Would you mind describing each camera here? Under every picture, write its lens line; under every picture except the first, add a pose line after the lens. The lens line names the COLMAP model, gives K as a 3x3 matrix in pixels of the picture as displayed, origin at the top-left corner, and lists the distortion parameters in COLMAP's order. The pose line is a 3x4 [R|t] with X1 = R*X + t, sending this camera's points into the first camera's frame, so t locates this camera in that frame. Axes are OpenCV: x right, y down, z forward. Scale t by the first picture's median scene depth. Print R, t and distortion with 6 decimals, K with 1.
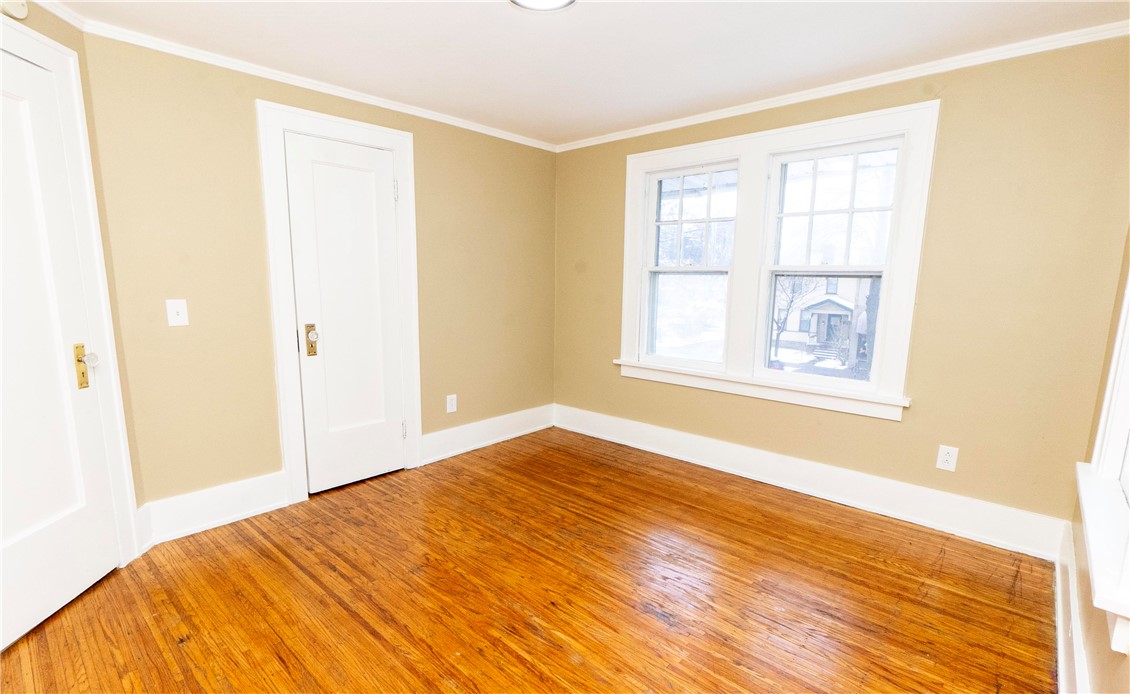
lens RADIAL K [[523.8, 0, 567.7], [0, 523.8, 357.8], [0, 0, 1]] dist [-0.000359, 0.000289]
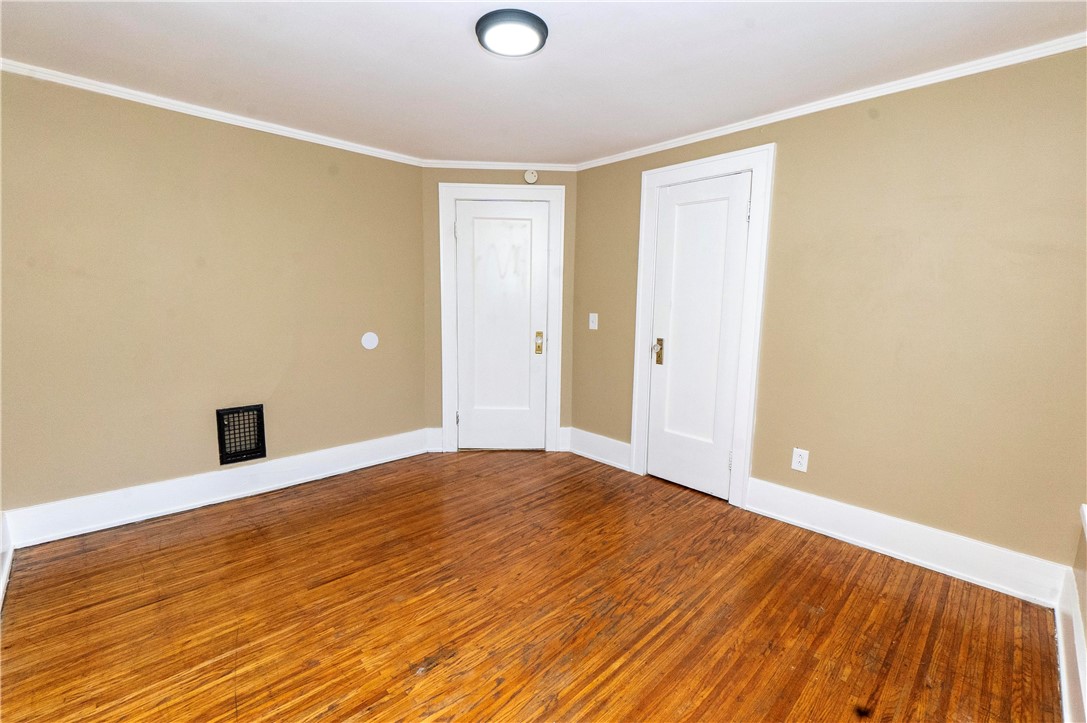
lens RADIAL K [[481.6, 0, 543.5], [0, 481.6, 361.5], [0, 0, 1]] dist [0.011183, 0.000127]
pose [[-0.068698, 0.127774, -0.989421, 0.665779], [-0.166796, 0.976334, 0.137665, -0.124337], [0.983595, 0.174489, -0.045760, 0.805062]]
